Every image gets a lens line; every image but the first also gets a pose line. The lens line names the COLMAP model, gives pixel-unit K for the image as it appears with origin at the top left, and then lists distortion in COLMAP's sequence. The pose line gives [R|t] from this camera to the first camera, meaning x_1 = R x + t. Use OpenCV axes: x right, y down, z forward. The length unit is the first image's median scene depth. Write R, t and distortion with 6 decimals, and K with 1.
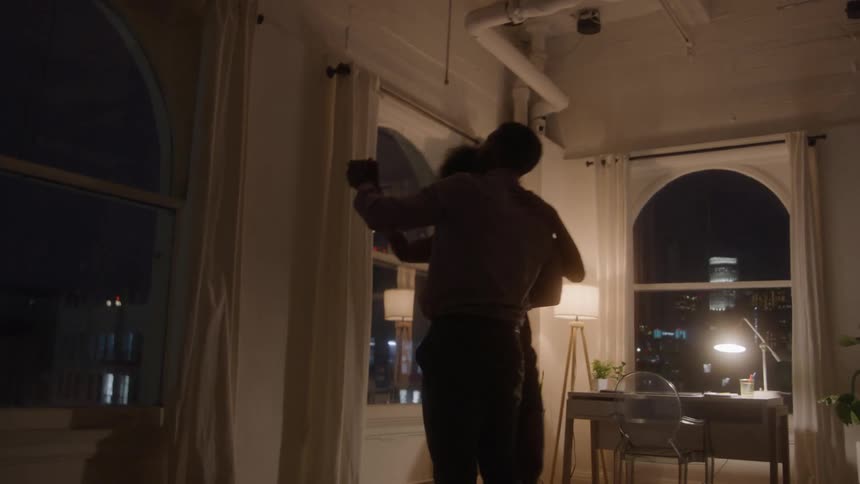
lens RADIAL K [[779.4, 0, 430.0], [0, 779.4, 242.0], [0, 0, 1]] dist [-0.106300, 0.093399]
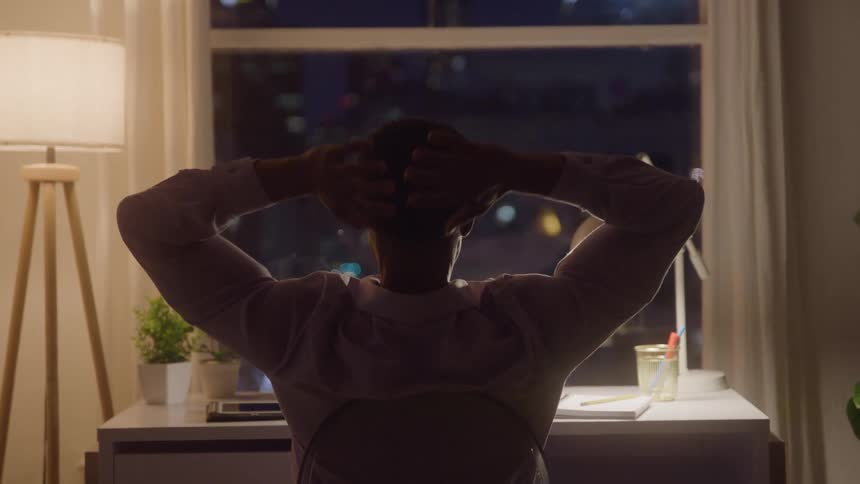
lens RADIAL K [[2104.1, 0, 430.0], [0, 2104.1, 242.0], [0, 0, 1]] dist [0.265563, 0.221593]
pose [[0.852082, -0.057007, 0.520295, -0.111280], [-0.039942, 0.984071, 0.173233, -0.012229], [-0.521882, -0.168390, 0.836232, 0.278388]]
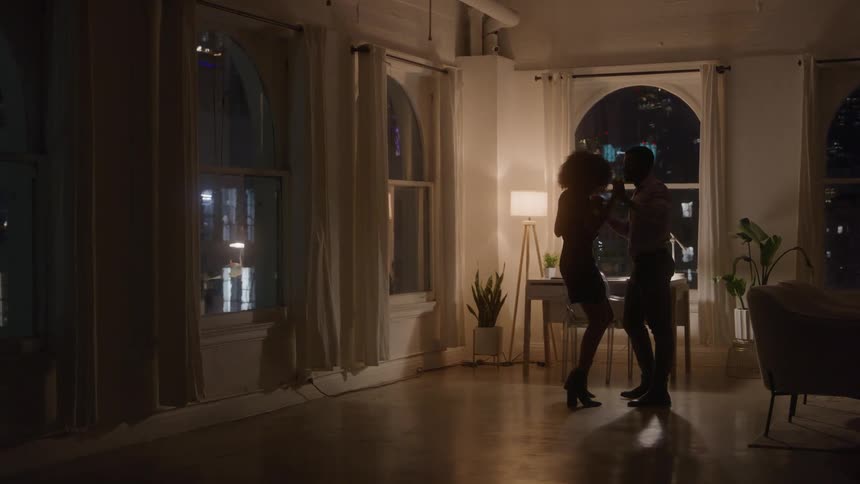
lens RADIAL K [[1340.7, 0, 430.0], [0, 1340.7, 242.0], [0, 0, 1]] dist [0.047545, 0.048073]
pose [[0.987902, -0.042195, 0.149232, -0.298208], [0.015033, 0.983799, 0.178646, -0.258234], [-0.154352, -0.174241, 0.972530, -1.091605]]
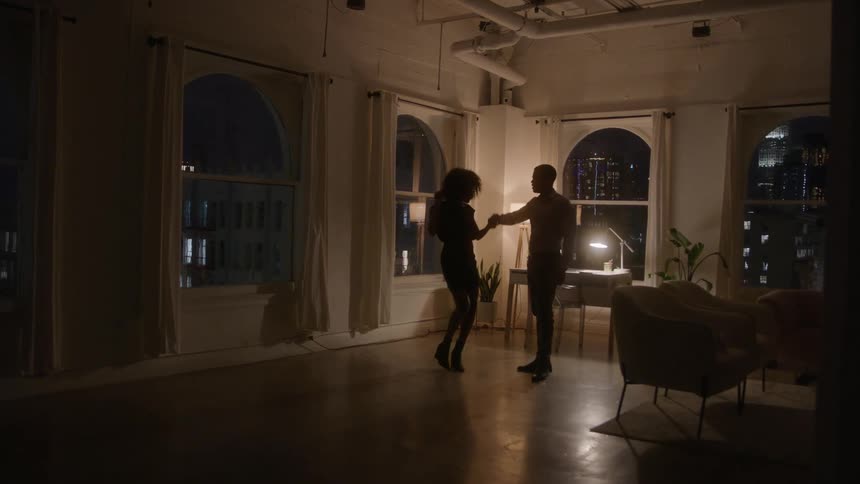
lens RADIAL K [[762.1, 0, 430.0], [0, 762.1, 242.0], [0, 0, 1]] dist [-0.086737, 0.009299]
pose [[0.997710, -0.006260, -0.067345, 0.107275], [0.018523, 0.982929, 0.183049, -0.173940], [0.065050, -0.183877, 0.980794, -0.651051]]
